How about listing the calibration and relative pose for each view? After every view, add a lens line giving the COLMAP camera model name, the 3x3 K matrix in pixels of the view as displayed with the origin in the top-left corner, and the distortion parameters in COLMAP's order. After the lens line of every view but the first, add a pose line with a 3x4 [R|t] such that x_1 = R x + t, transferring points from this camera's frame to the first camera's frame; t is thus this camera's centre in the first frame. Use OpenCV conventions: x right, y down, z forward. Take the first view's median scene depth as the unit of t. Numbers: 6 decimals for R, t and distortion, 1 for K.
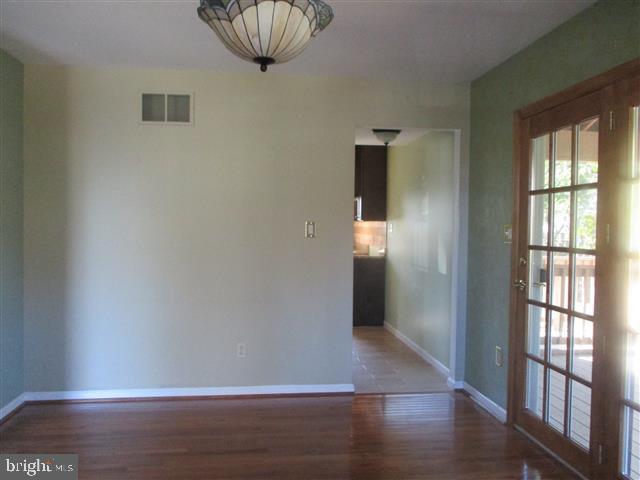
lens RADIAL K [[534.8, 0, 320.9], [0, 534.8, 244.4], [0, 0, 1]] dist [-0.001613, -0.013525]
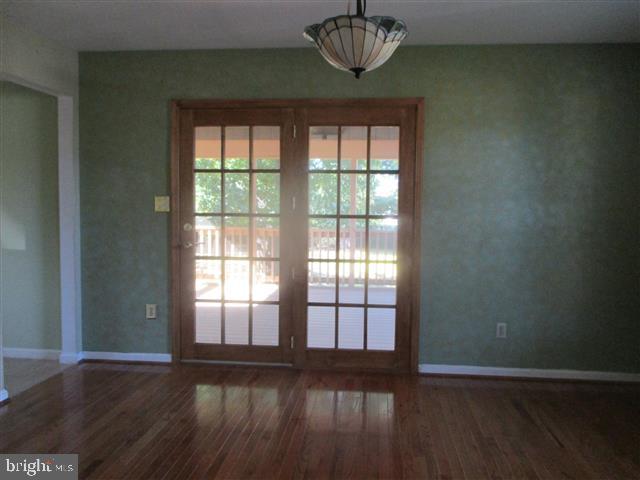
lens RADIAL K [[534.8, 0, 321.8], [0, 534.8, 236.3], [0, 0, 1]] dist [-0.001613, -0.013525]
pose [[0.234760, -0.068804, 0.969615, -0.781940], [0.027154, 0.997567, 0.064214, -0.016219], [-0.971674, 0.011254, 0.236057, 0.433144]]
